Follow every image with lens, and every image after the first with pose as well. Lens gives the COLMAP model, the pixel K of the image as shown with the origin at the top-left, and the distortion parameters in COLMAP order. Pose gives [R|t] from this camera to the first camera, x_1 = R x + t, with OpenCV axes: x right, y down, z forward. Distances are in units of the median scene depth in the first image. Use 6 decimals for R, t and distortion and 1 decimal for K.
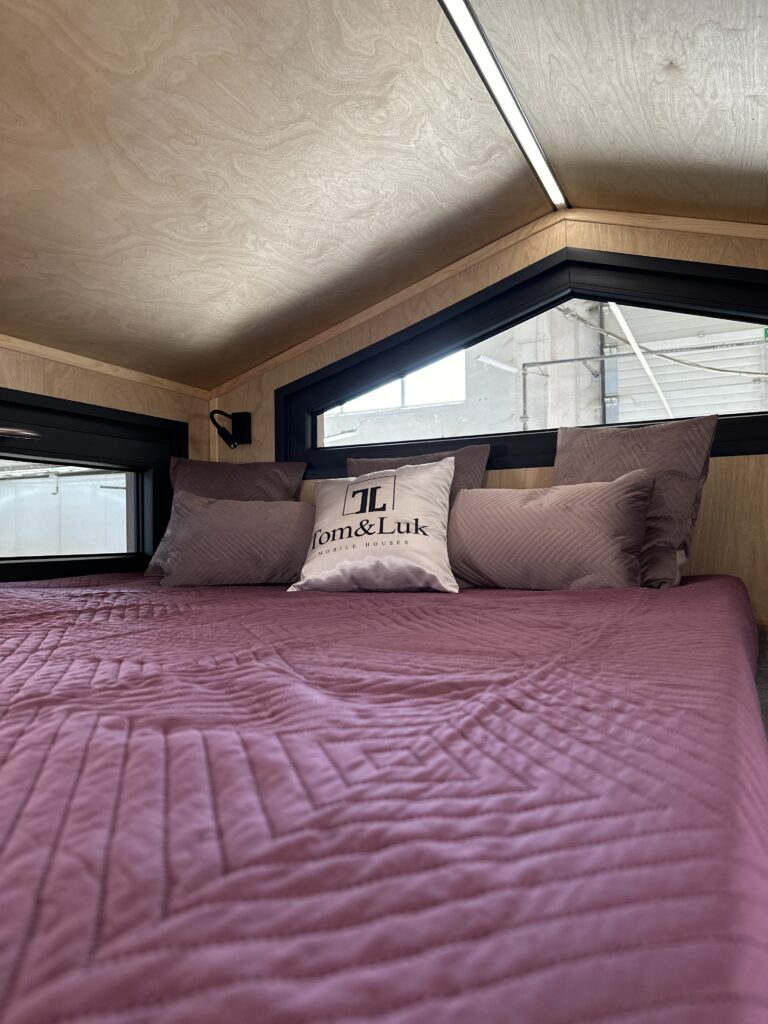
lens RADIAL K [[724.0, 0, 386.2], [0, 724.0, 515.9], [0, 0, 1]] dist [0.031635, -0.025317]
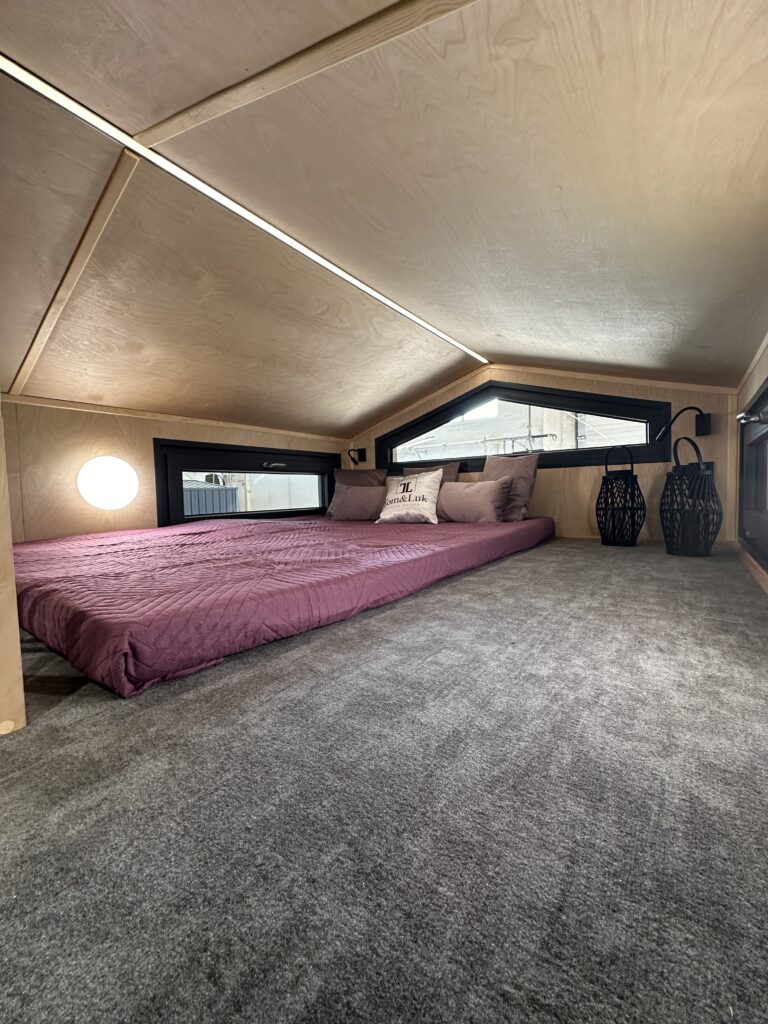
lens RADIAL K [[407.0, 0, 385.3], [0, 407.0, 511.5], [0, 0, 1]] dist [0.000080, 0.000168]
pose [[0.982372, 0.001874, -0.186928, 0.177315], [0.013007, 0.996841, 0.078348, -0.052801], [0.186484, -0.079399, 0.979244, -0.451321]]
